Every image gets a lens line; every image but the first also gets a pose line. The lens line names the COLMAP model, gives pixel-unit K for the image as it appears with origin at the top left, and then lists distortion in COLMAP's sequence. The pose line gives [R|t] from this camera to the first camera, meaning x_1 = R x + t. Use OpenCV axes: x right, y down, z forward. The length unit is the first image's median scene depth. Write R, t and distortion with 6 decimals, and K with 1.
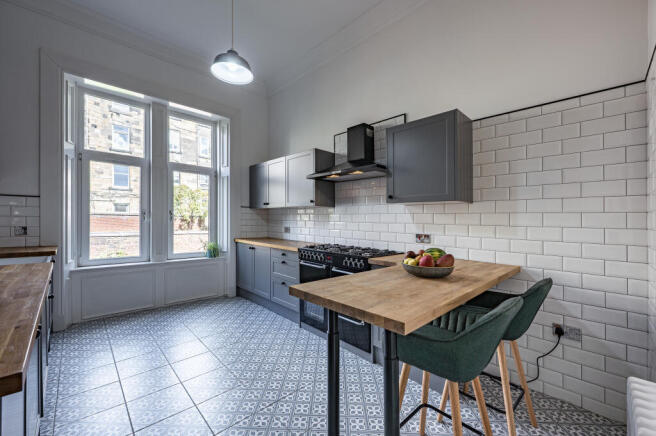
lens RADIAL K [[261.7, 0, 324.4], [0, 261.7, 219.4], [0, 0, 1]] dist [0.000703, 0.000634]
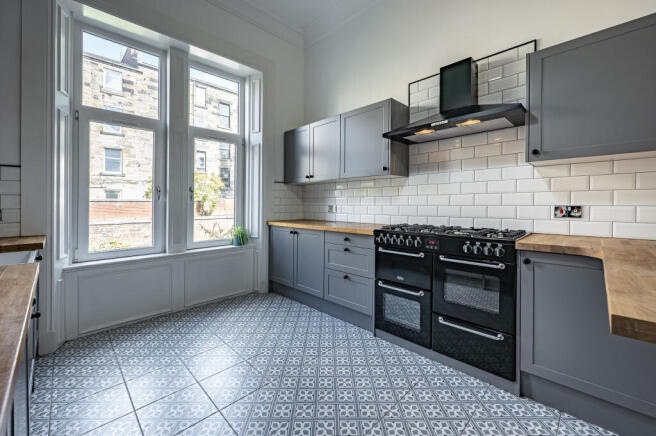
lens RADIAL K [[261.7, 0, 320.5], [0, 261.7, 196.8], [0, 0, 1]] dist [0.000703, 0.000634]
pose [[0.999572, -0.023134, 0.017921, -0.244612], [0.023573, 0.999417, -0.024679, 0.026908], [-0.017340, 0.025091, 0.999535, 0.235826]]
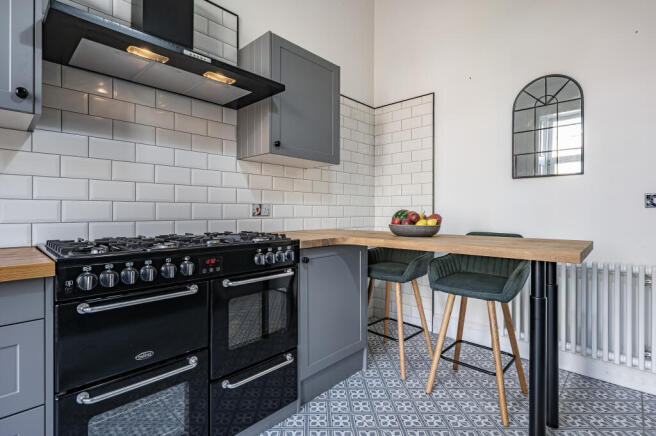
lens RADIAL K [[319.5, 0, 322.8], [0, 319.5, 215.8], [0, 0, 1]] dist [0.022508, -0.000273]
pose [[-0.058803, -0.029492, 0.997834, -0.401631], [-0.004393, 0.999561, 0.029284, 0.049346], [-0.998260, -0.002662, -0.058907, 0.698586]]
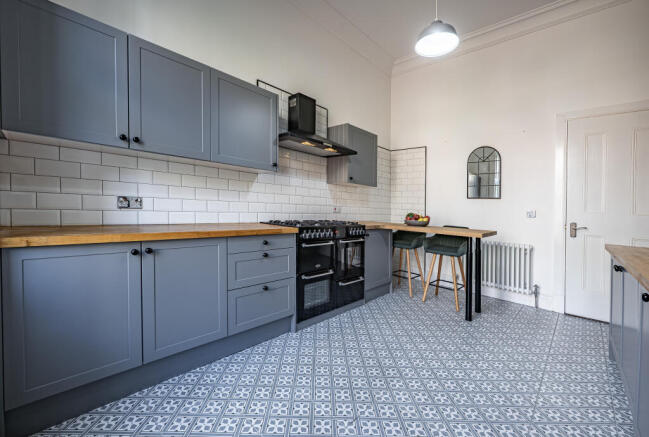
lens RADIAL K [[282.8, 0, 327.0], [0, 282.8, 193.7], [0, 0, 1]] dist [-0.005755, -0.000748]
pose [[-0.075322, 0.030381, 0.996696, -0.862553], [-0.042326, 0.998538, -0.033636, 0.032642], [-0.996261, -0.044720, -0.073926, 0.917960]]
